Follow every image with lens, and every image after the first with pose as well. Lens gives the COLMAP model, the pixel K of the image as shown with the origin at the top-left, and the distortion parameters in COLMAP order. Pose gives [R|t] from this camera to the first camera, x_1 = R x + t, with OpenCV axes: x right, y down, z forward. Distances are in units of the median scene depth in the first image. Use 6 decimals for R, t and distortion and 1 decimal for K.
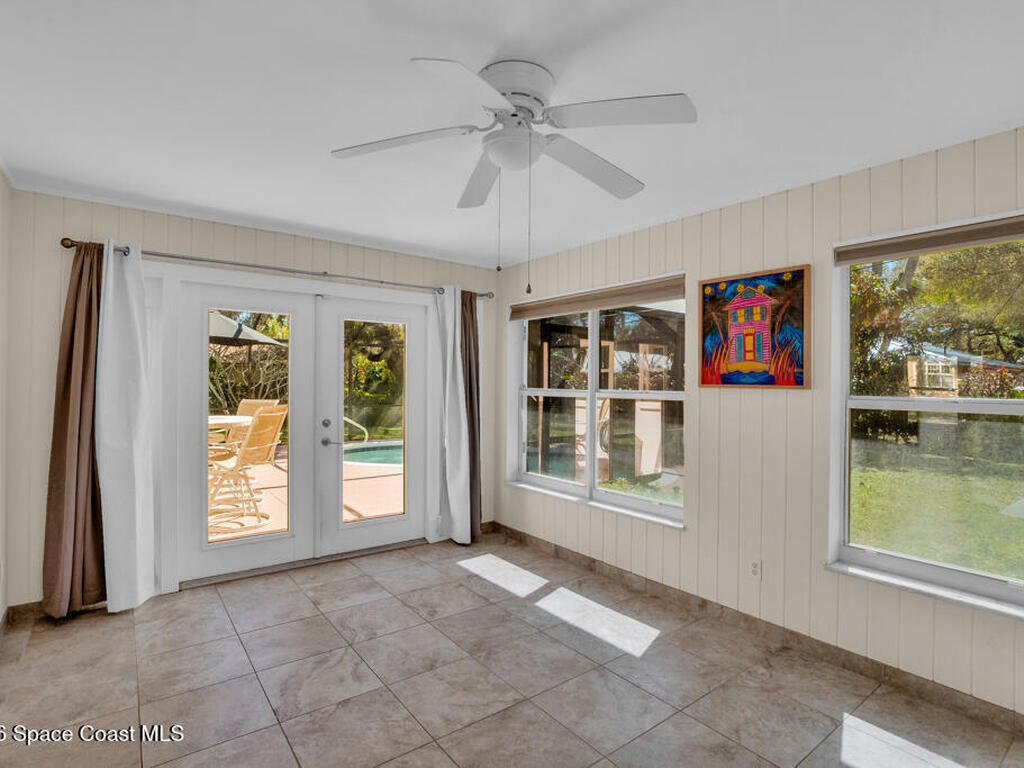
lens RADIAL K [[532.0, 0, 511.4], [0, 532.0, 383.4], [0, 0, 1]] dist [-0.033986, 0.006197]
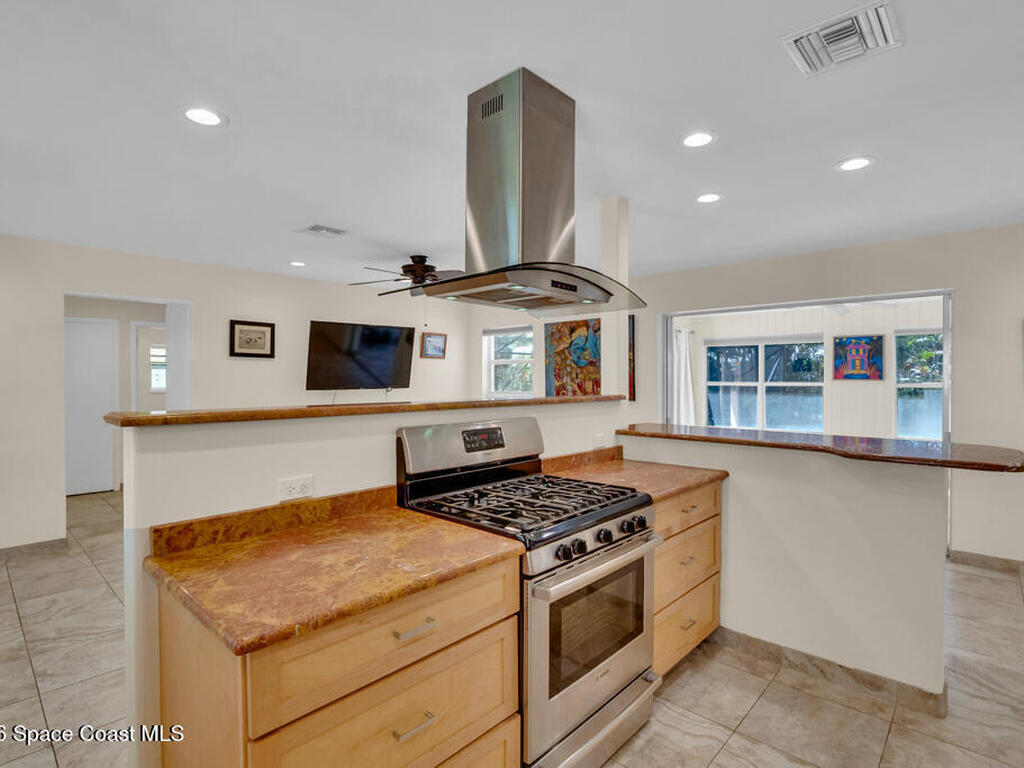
lens RADIAL K [[532.0, 0, 510.6], [0, 532.0, 380.9], [0, 0, 1]] dist [-0.033986, 0.006197]
pose [[0.987433, -0.011890, 0.157592, -1.585907], [0.010993, 0.999918, 0.006564, -0.022859], [-0.157657, -0.004749, 0.987483, -1.224222]]
